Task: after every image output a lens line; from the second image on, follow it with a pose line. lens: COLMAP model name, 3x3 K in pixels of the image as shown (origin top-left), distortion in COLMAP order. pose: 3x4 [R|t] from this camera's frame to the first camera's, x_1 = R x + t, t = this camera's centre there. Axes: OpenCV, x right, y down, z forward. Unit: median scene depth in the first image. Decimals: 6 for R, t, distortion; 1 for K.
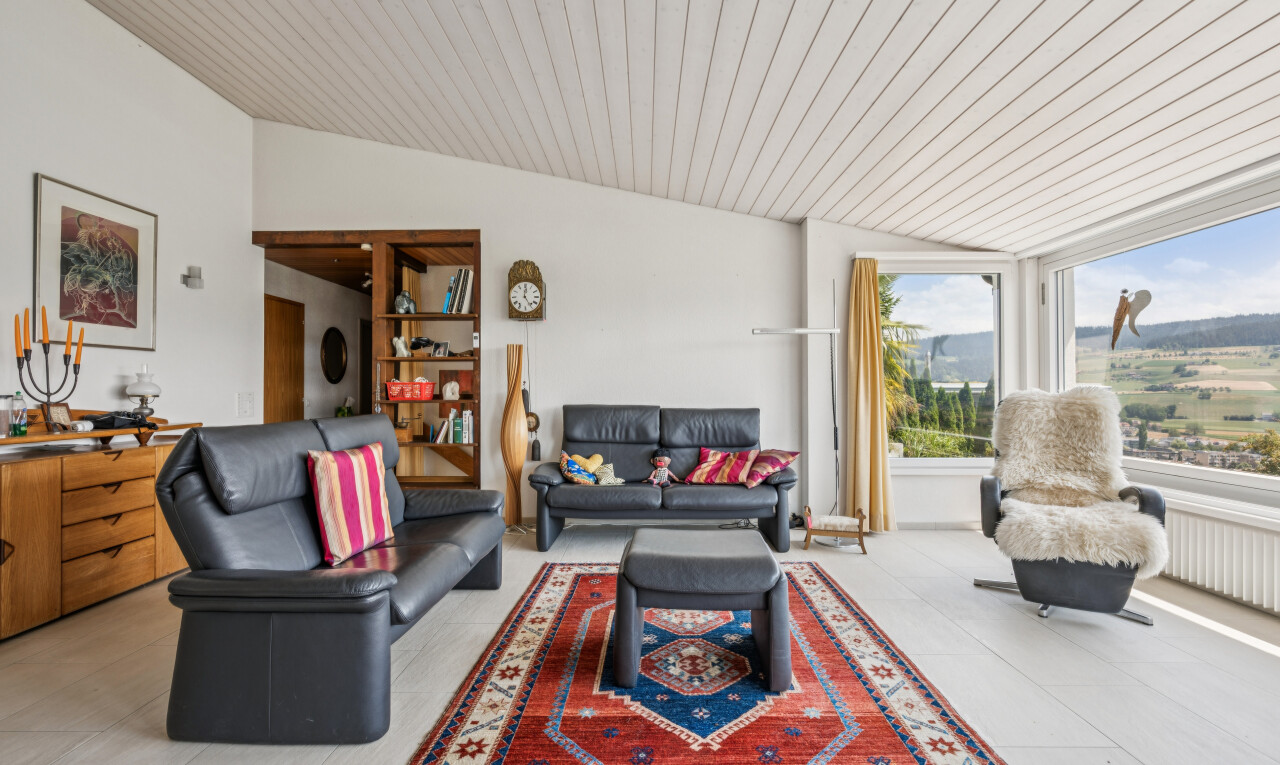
lens RADIAL K [[550.3, 0, 641.1], [0, 550.3, 387.2], [0, 0, 1]] dist [0.000503, 0.000073]
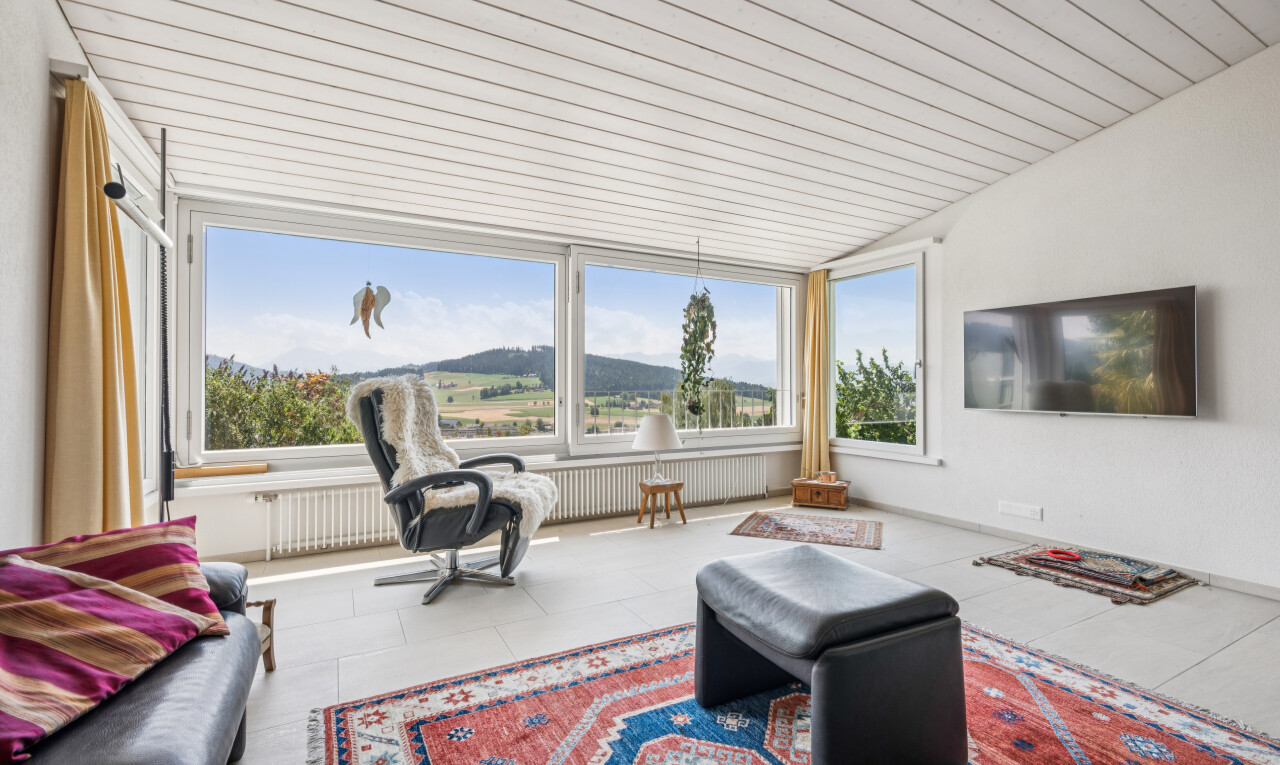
lens RADIAL K [[564.1, 0, 640.9], [0, 564.1, 378.7], [0, 0, 1]] dist [0.001738, -0.000589]
pose [[-0.486423, 0.010043, 0.873666, -0.335181], [-0.006902, 0.999859, -0.015337, 0.021092], [-0.873696, -0.013491, -0.486285, 1.179515]]
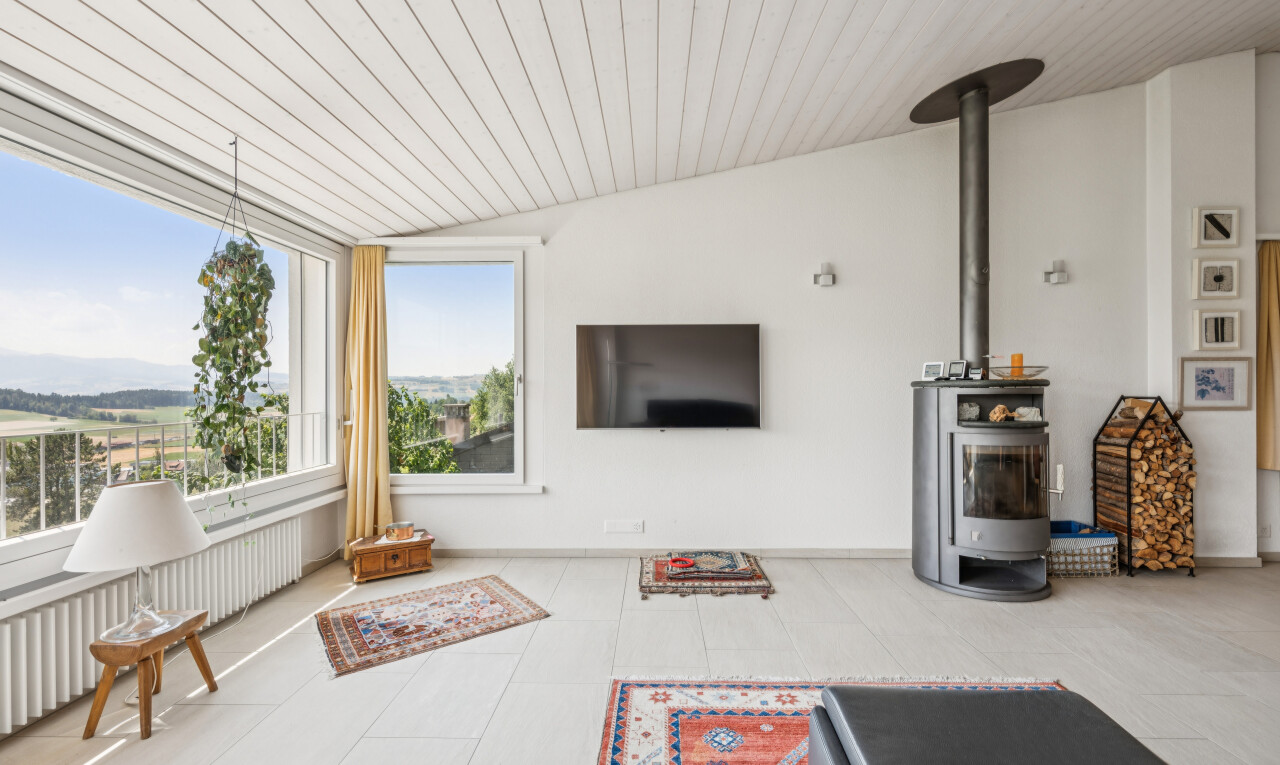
lens RADIAL K [[564.1, 0, 644.8], [0, 564.1, 386.2], [0, 0, 1]] dist [0.001738, -0.000589]
pose [[-0.999930, 0.004191, 0.011092, 0.299490], [0.004091, 0.999951, -0.009067, -0.016273], [-0.011130, -0.009021, -0.999897, 1.102814]]
